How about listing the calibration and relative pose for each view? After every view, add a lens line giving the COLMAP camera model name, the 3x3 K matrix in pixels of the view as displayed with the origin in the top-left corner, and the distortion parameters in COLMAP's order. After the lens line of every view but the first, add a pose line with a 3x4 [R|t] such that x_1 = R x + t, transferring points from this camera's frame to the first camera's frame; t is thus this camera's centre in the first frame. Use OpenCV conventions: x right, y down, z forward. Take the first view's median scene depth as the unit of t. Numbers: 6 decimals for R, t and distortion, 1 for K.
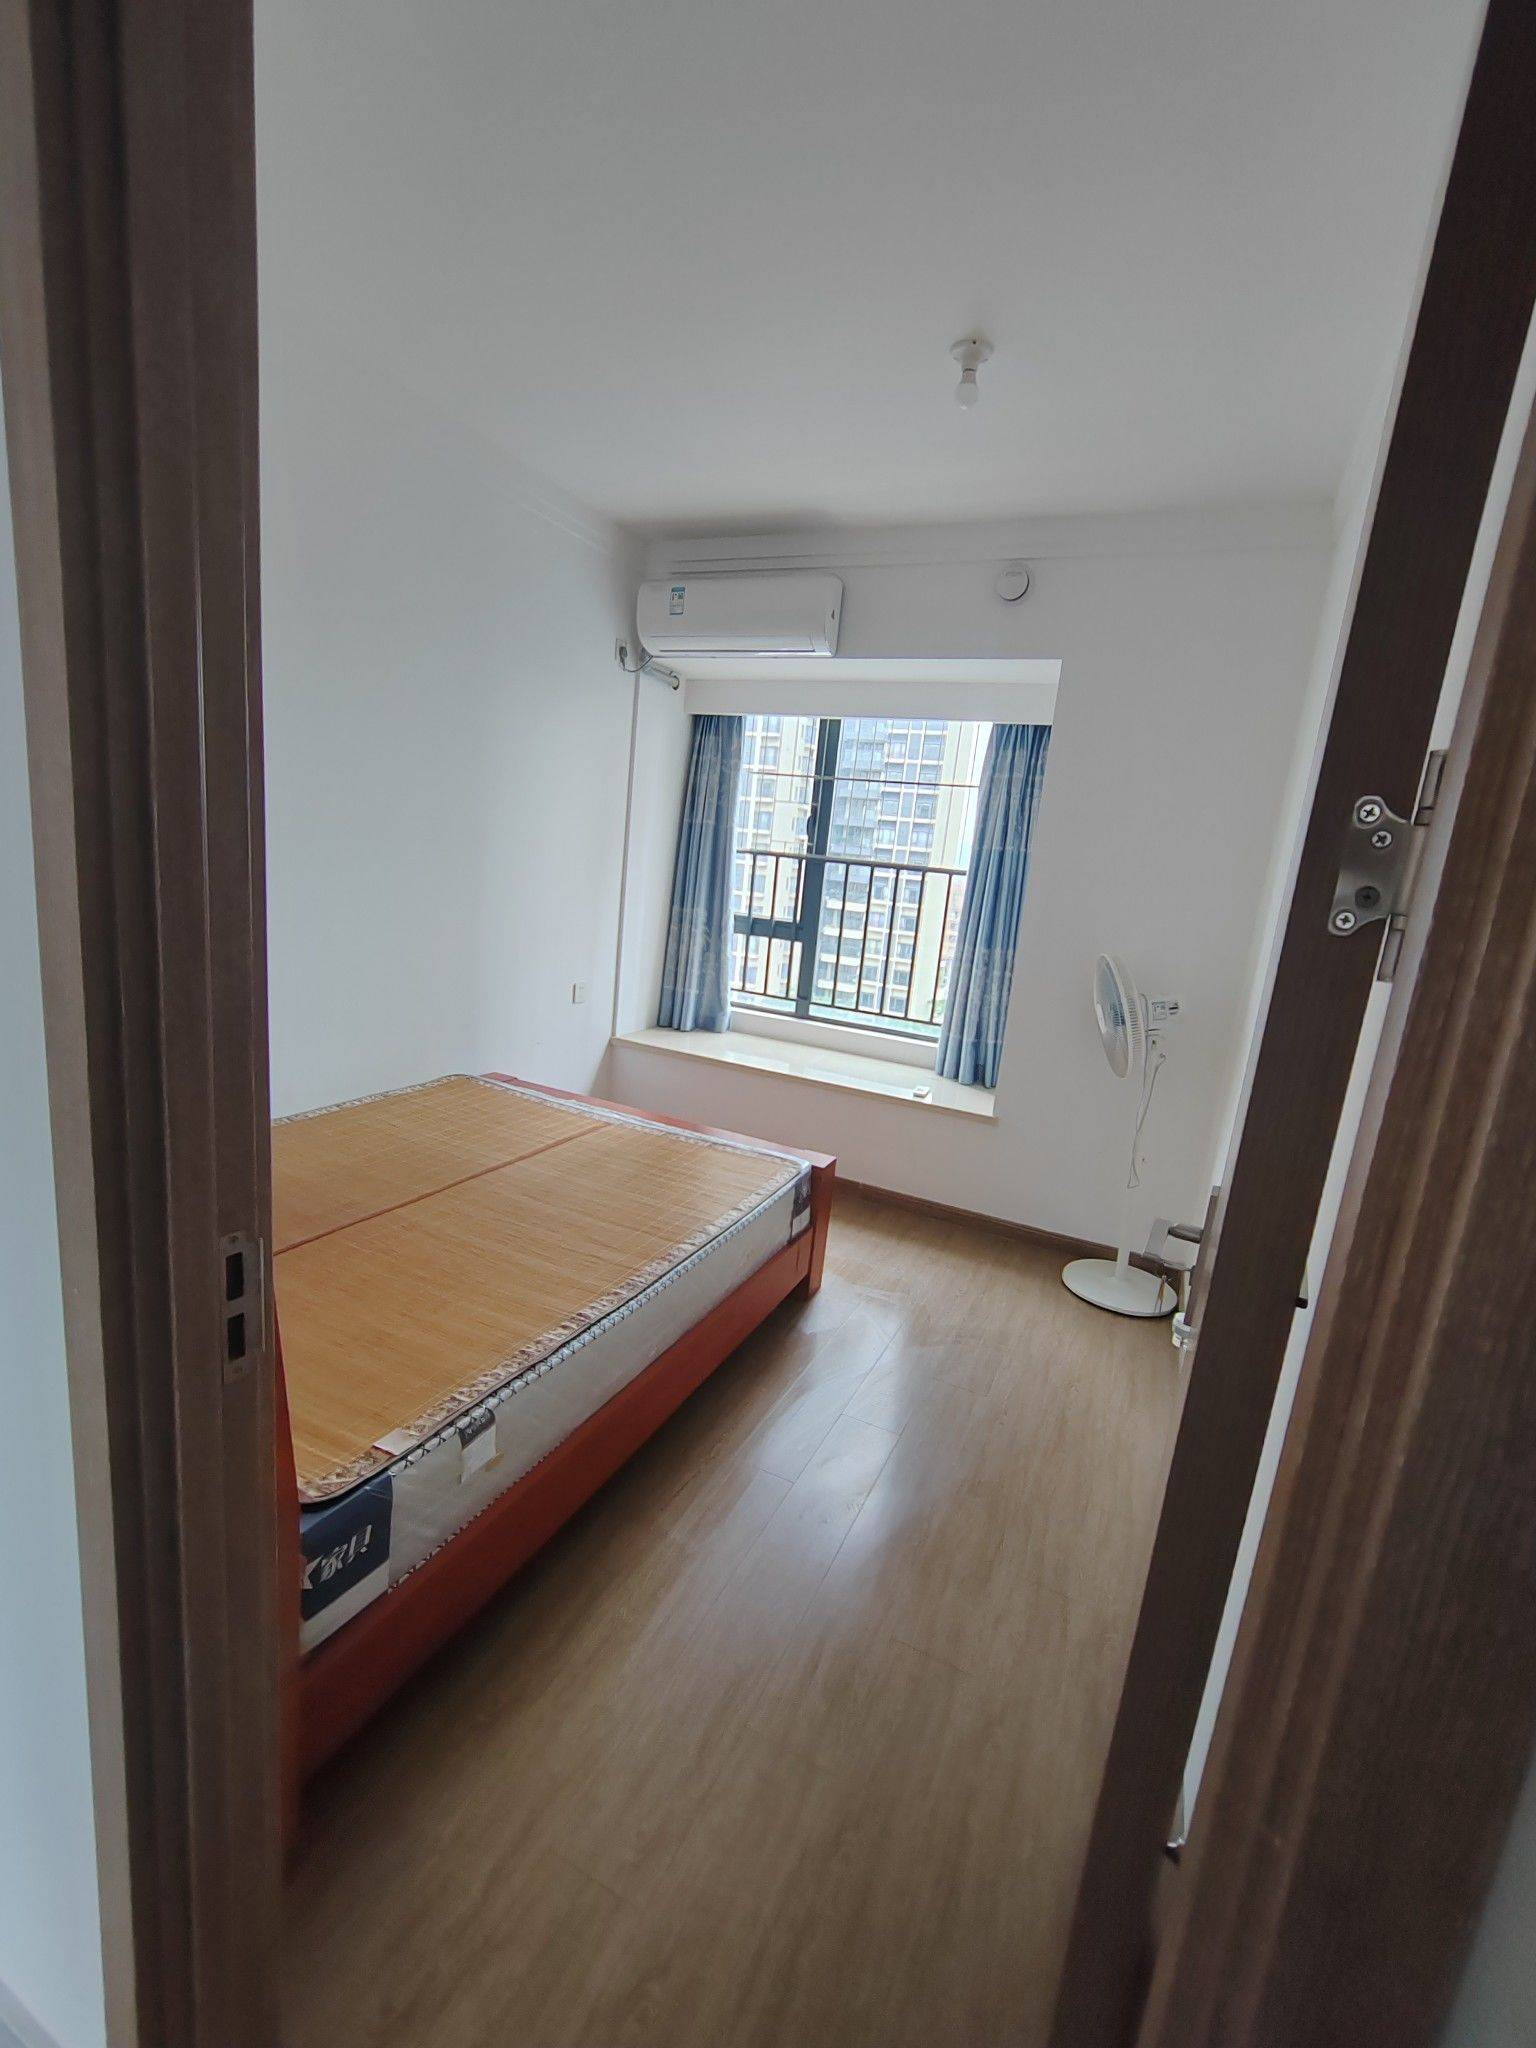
lens RADIAL K [[857.9, 0, 770.4], [0, 857.9, 1053.6], [0, 0, 1]] dist [-0.000213, -0.000015]
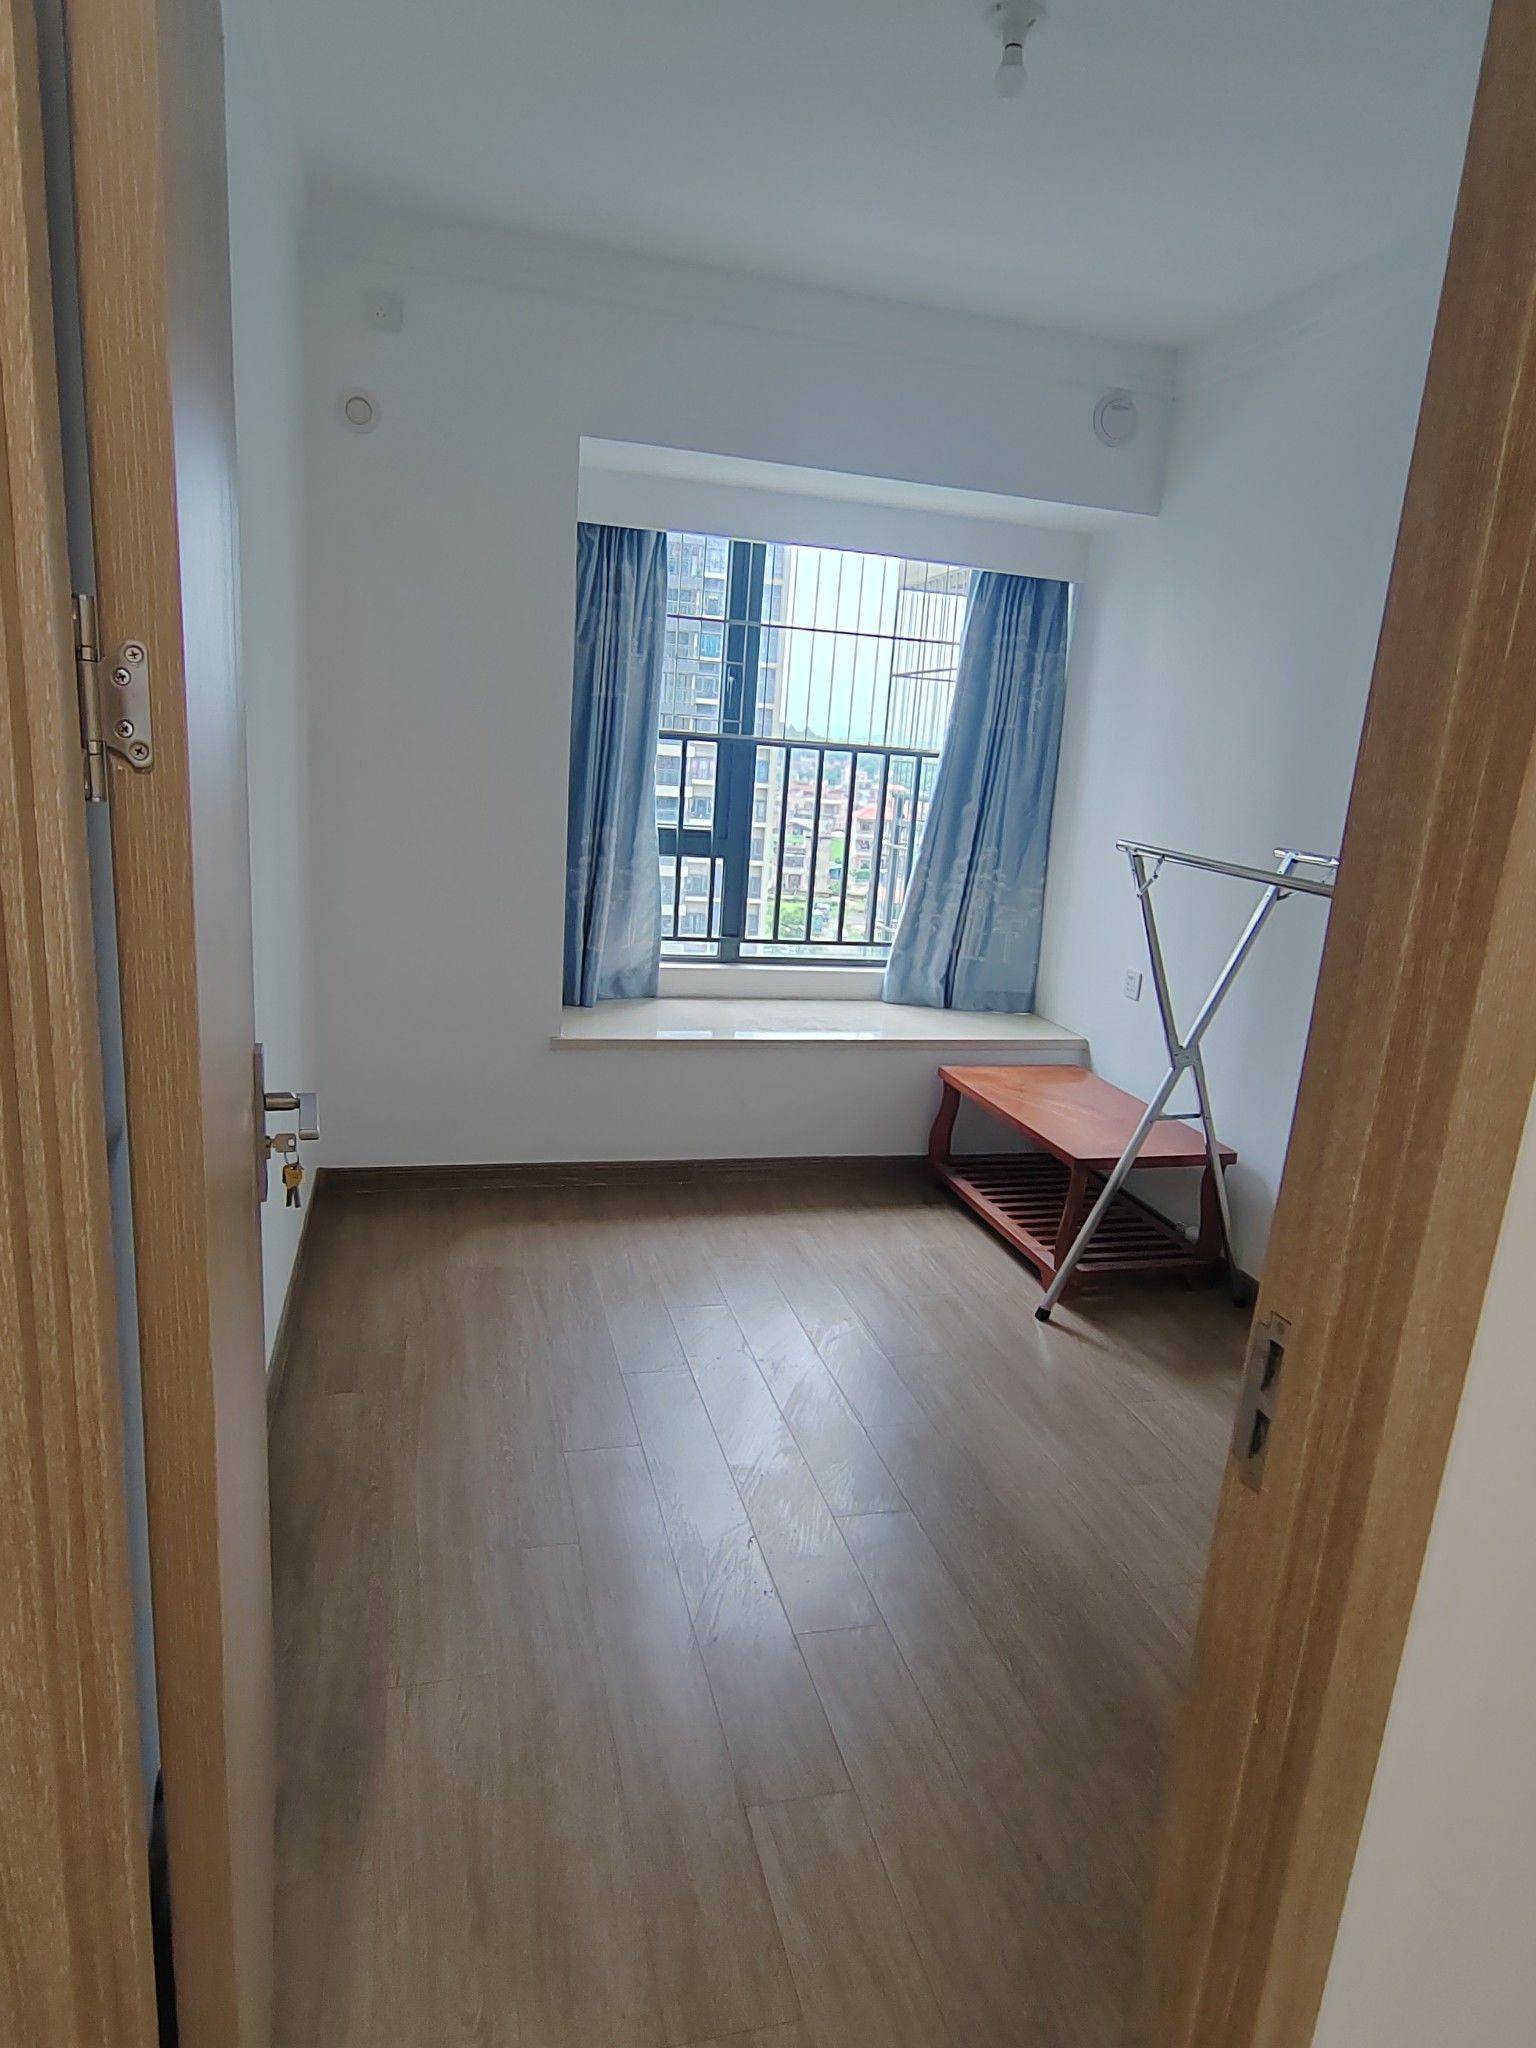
lens RADIAL K [[1112.8, 0, 768.0], [0, 1112.8, 1024.0], [0, 0, 1]] dist [-0.000066, 0.000037]
pose [[0.789156, -0.186909, 0.585062, -0.520798], [0.141976, 0.982285, 0.122306, -0.105422], [-0.597558, -0.013454, 0.801713, 0.238754]]
